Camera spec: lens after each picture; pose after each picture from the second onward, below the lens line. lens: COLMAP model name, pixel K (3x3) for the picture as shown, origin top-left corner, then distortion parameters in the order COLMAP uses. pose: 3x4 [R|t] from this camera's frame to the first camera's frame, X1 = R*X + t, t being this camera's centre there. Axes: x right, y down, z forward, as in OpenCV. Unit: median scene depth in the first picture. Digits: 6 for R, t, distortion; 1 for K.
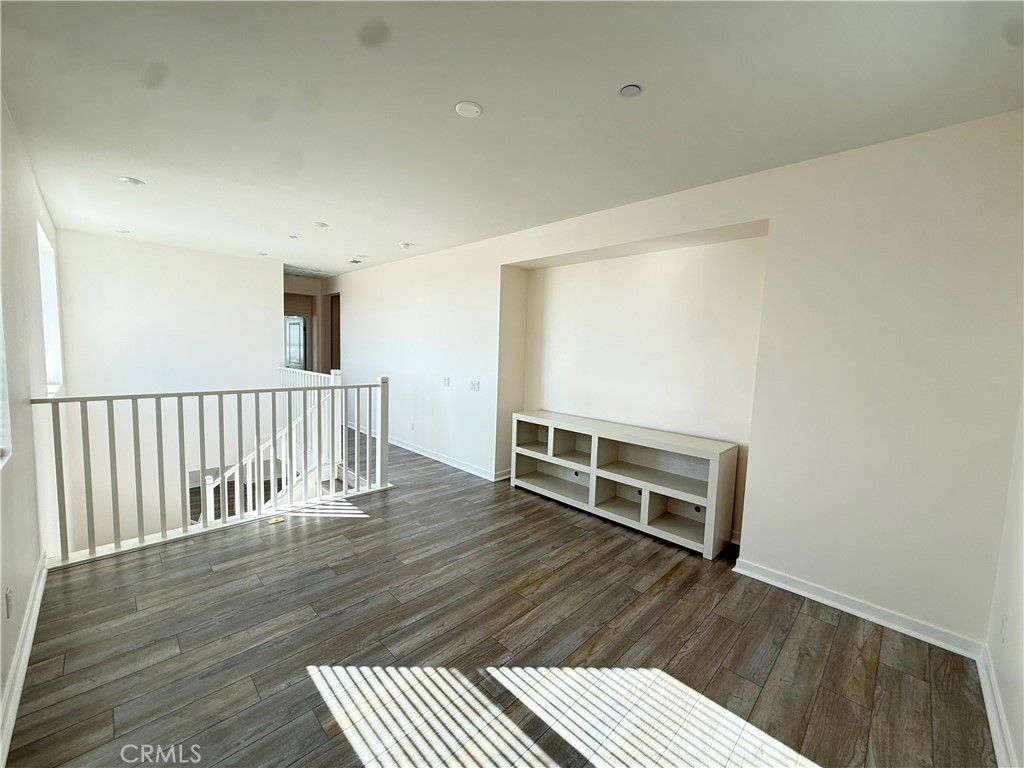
lens RADIAL K [[407.5, 0, 510.3], [0, 407.5, 382.5], [0, 0, 1]] dist [0.000274, 0.000235]
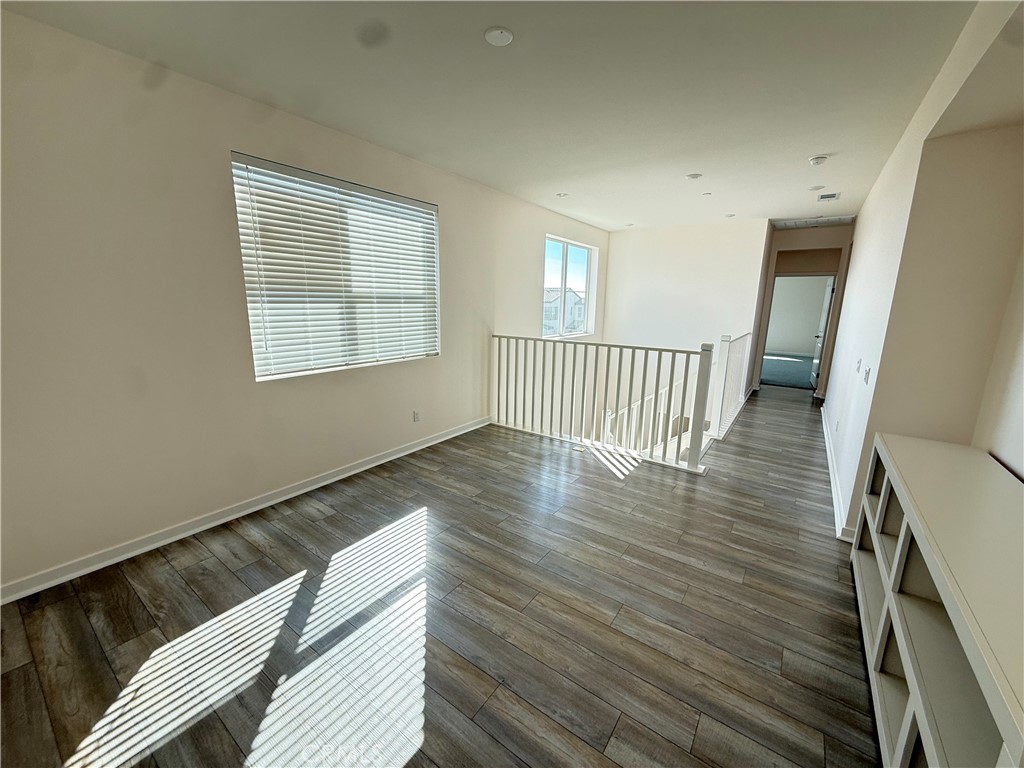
lens RADIAL K [[407.5, 0, 510.4], [0, 407.5, 383.6], [0, 0, 1]] dist [0.000274, 0.000235]
pose [[0.162531, 0.171841, -0.971625, 0.653553], [-0.097077, 0.982725, 0.157566, -0.037059], [0.981916, 0.068713, 0.176405, 0.652702]]
